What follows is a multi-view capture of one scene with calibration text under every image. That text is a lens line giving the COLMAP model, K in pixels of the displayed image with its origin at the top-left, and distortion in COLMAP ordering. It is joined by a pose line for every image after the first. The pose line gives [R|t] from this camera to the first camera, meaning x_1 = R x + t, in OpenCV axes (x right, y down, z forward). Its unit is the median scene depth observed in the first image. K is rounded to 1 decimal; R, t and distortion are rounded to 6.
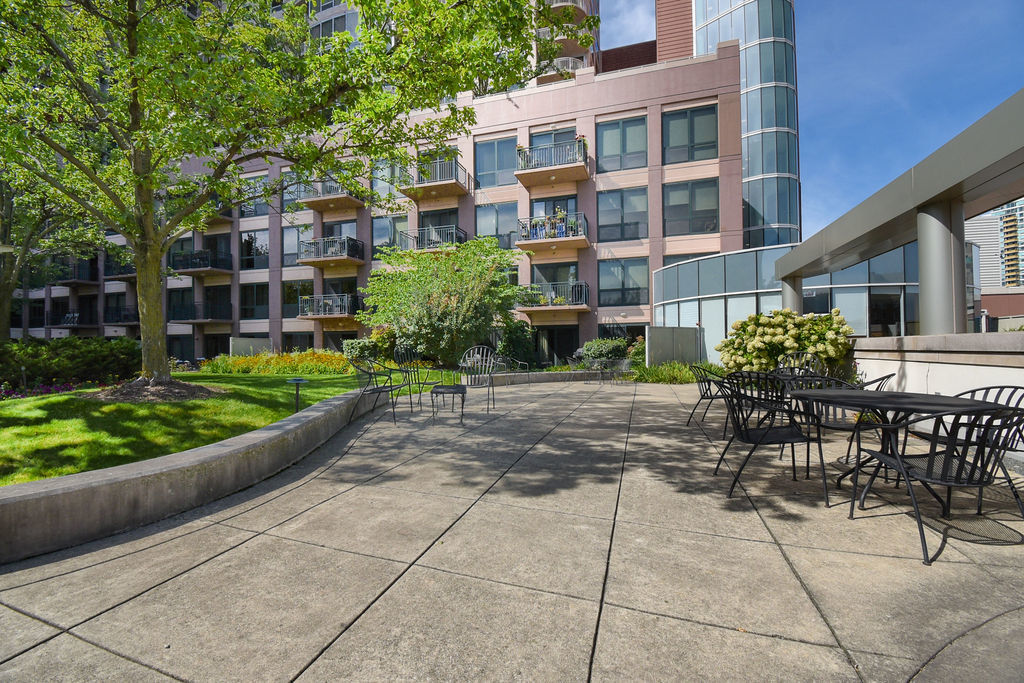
lens RADIAL K [[456.0, 0, 511.5], [0, 456.0, 343.1], [0, 0, 1]] dist [0.004552, -0.000009]
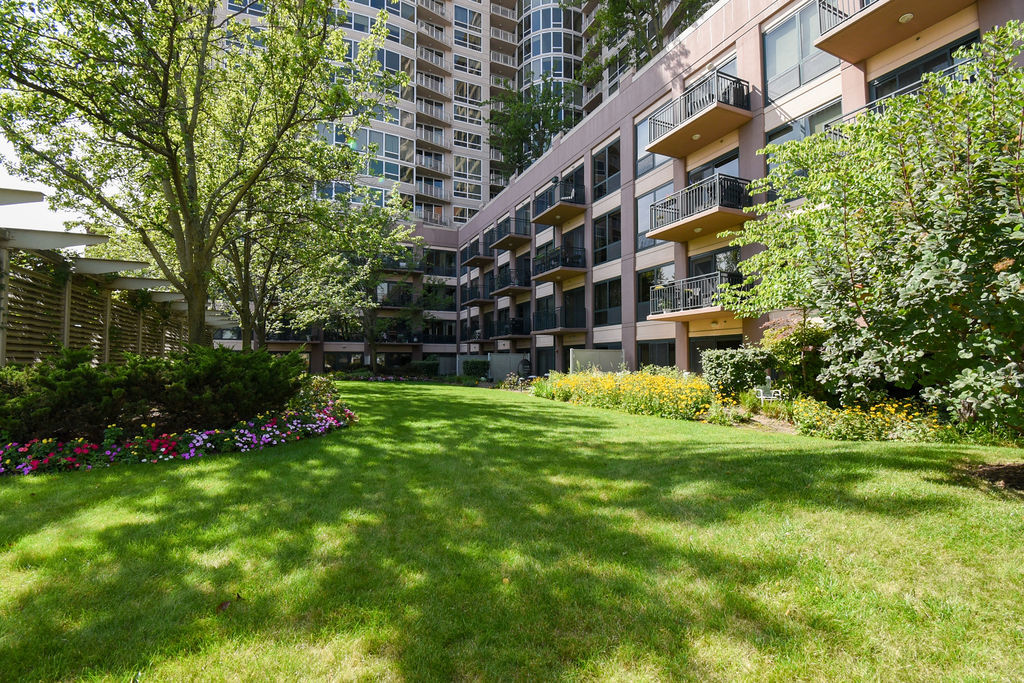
lens RADIAL K [[456.0, 0, 510.3], [0, 456.0, 346.6], [0, 0, 1]] dist [0.004552, -0.000009]
pose [[0.665107, -0.016778, -0.746560, -0.093439], [0.002398, 0.999790, -0.020332, -0.000568], [0.746744, 0.011733, 0.665008, 0.366398]]
